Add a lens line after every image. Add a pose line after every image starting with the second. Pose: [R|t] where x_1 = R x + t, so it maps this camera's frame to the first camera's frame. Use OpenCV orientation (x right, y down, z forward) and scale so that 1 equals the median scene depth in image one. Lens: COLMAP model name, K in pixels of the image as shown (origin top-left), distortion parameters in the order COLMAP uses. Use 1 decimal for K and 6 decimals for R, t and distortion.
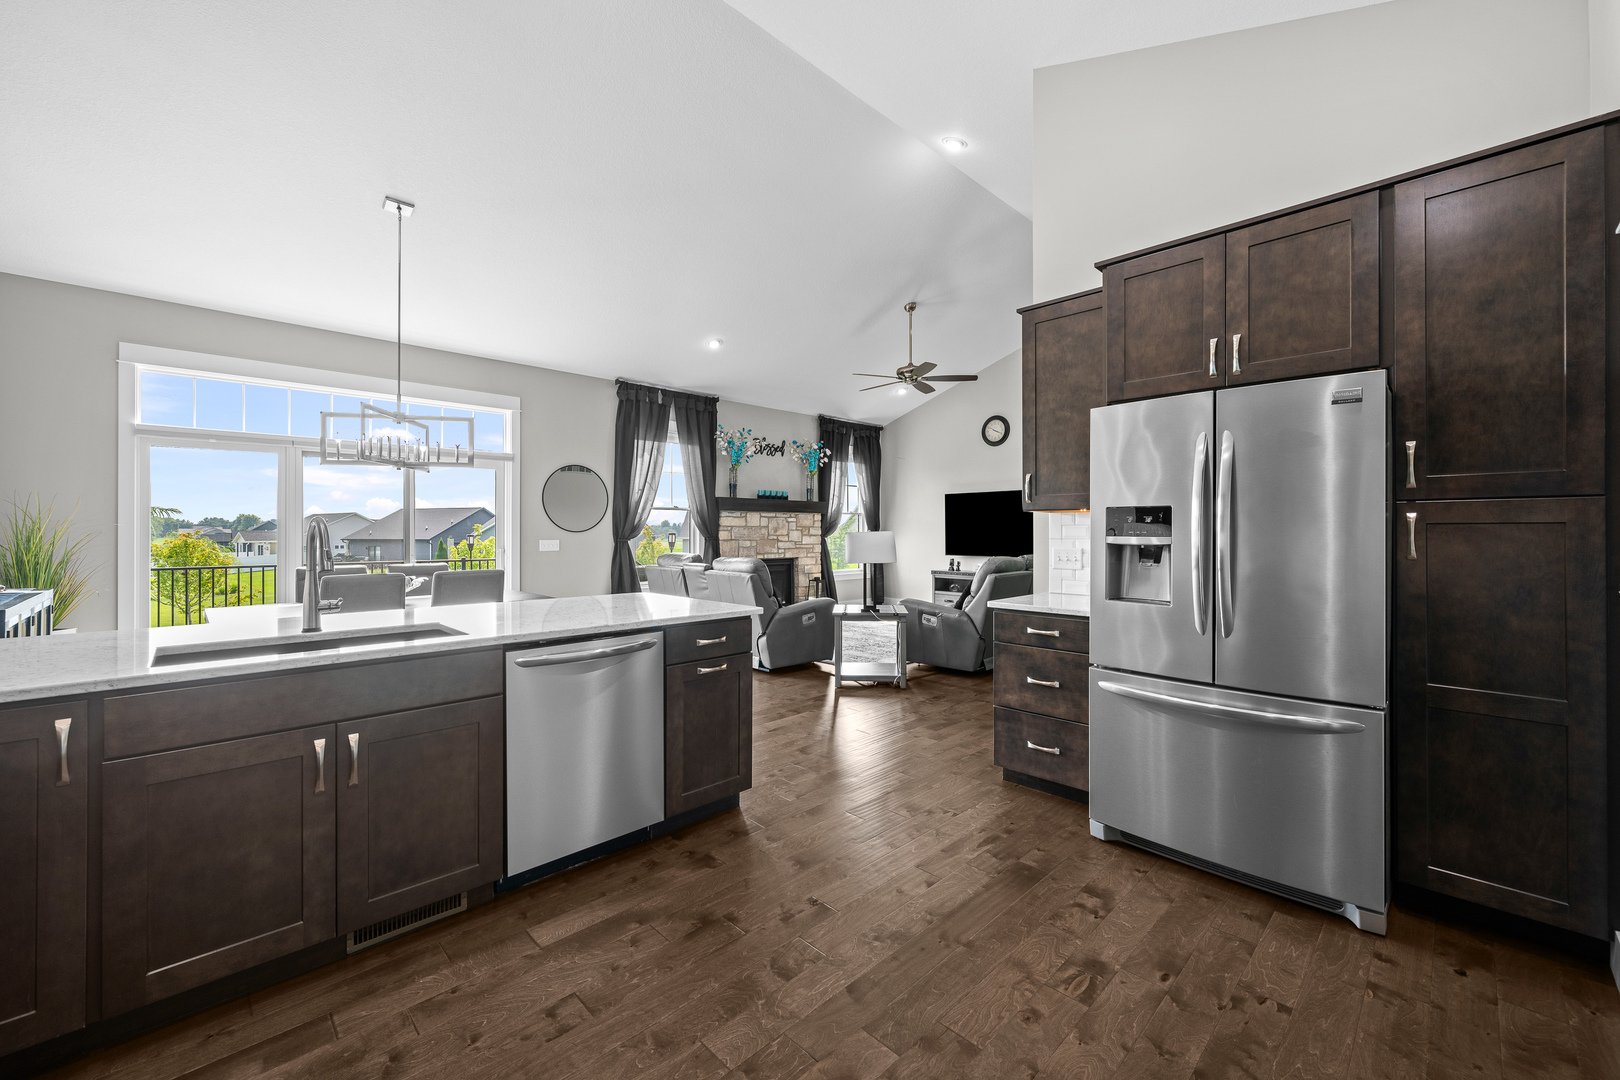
lens RADIAL K [[634.2, 0, 810.0], [0, 634.2, 540.0], [0, 0, 1]] dist [0.001122, 0.000125]
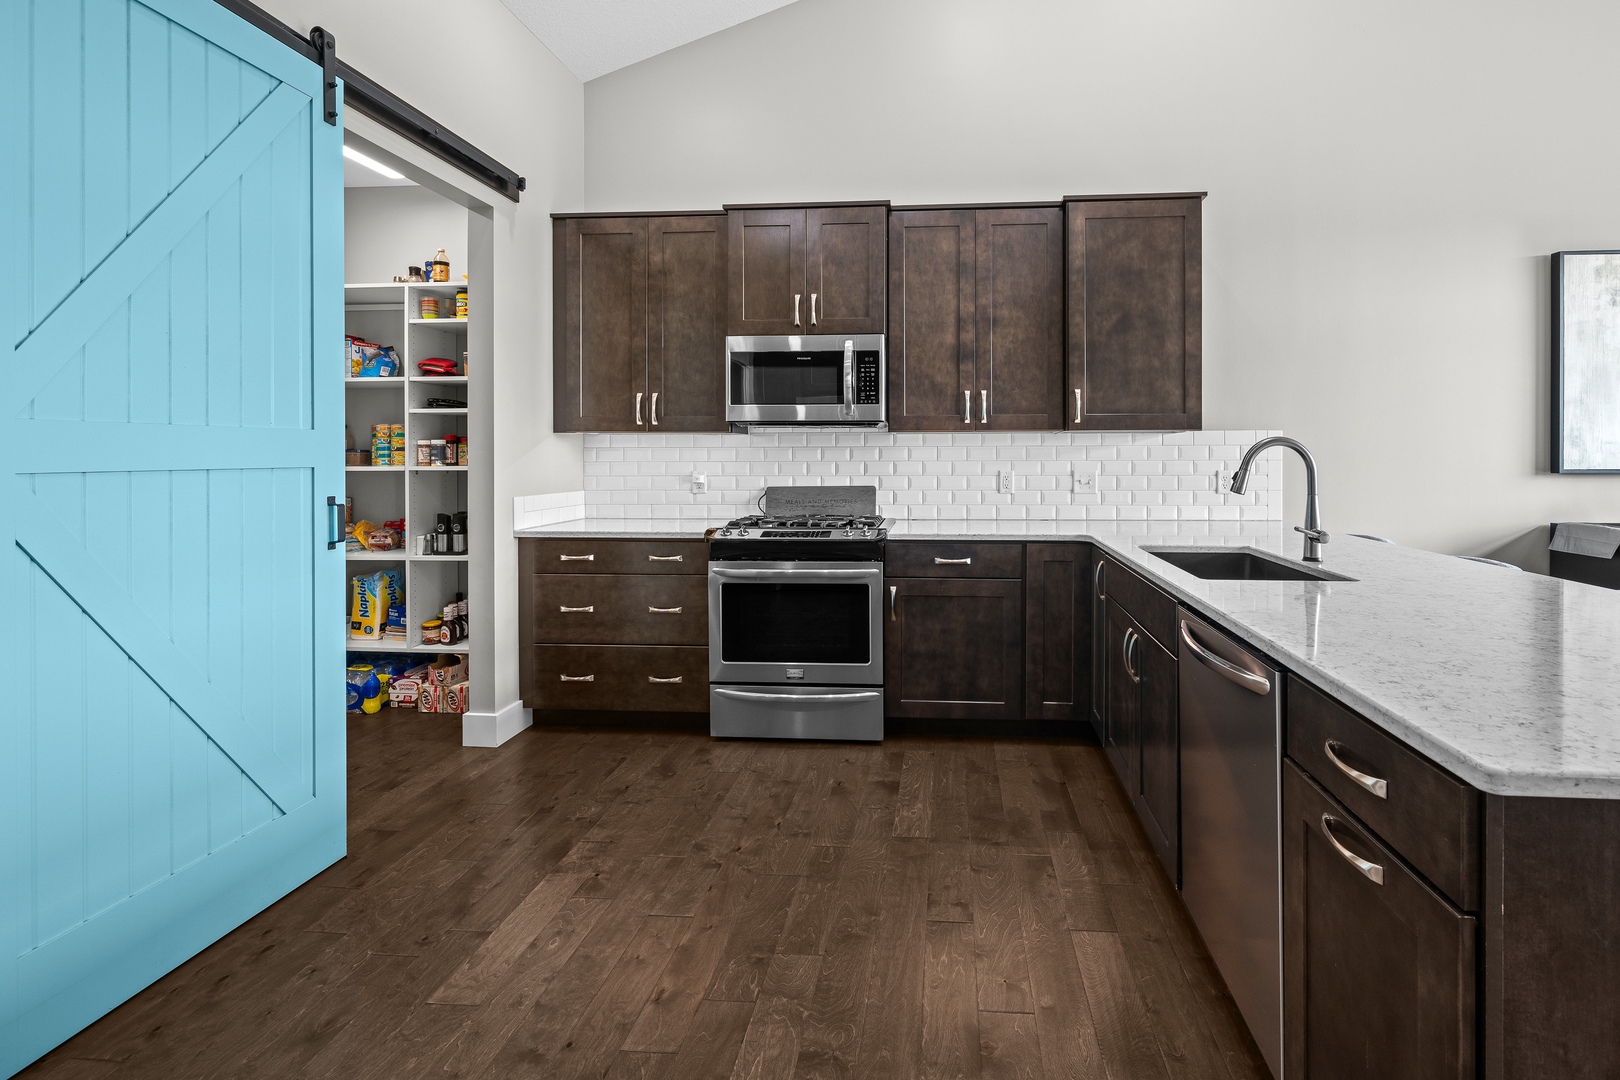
lens RADIAL K [[649.6, 0, 871.1], [0, 649.6, 462.5], [0, 0, 1]] dist [0.000214, -0.000031]
pose [[-0.738586, 0.009628, -0.674090, 0.078712], [-0.003069, 0.999840, 0.017644, -0.003489], [0.674152, 0.015101, -0.738438, 0.306161]]
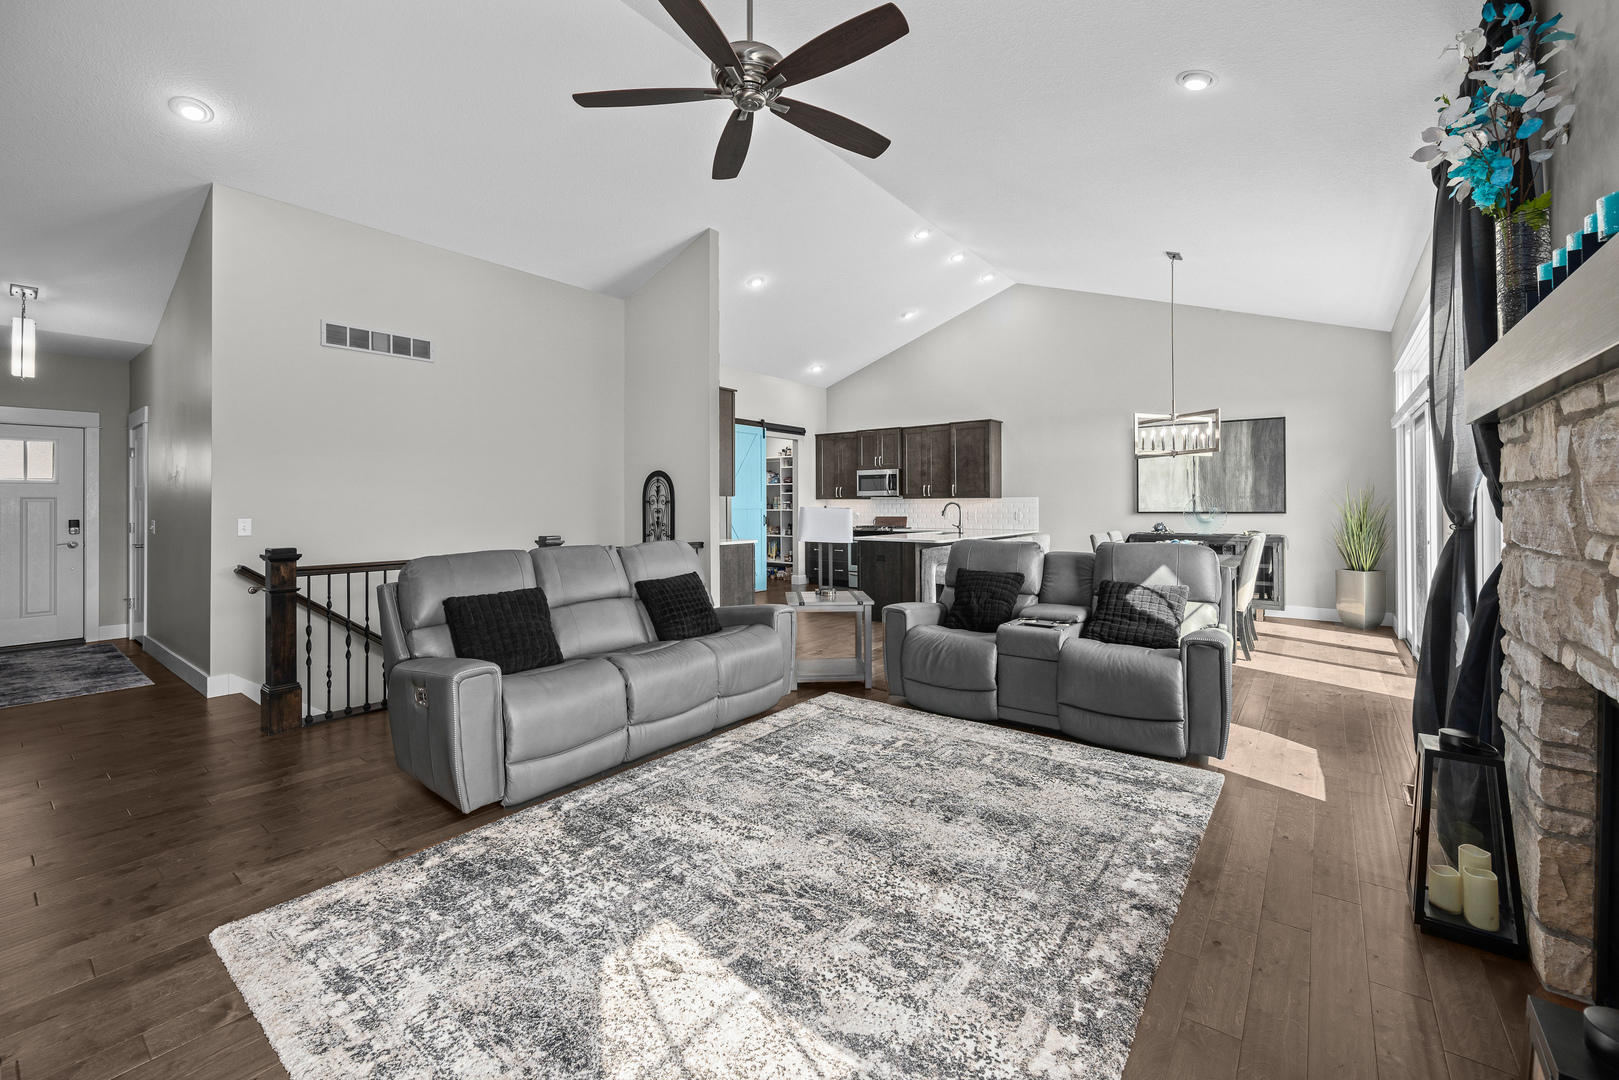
lens RADIAL K [[665.8, 0, 813.4], [0, 665.8, 499.3], [0, 0, 1]] dist [-0.001148, -0.000223]
pose [[-0.990495, 0.006721, -0.137385, 0.144298], [0.006365, 0.999975, 0.003029, -0.018354], [0.137402, 0.002126, -0.990513, 1.207326]]
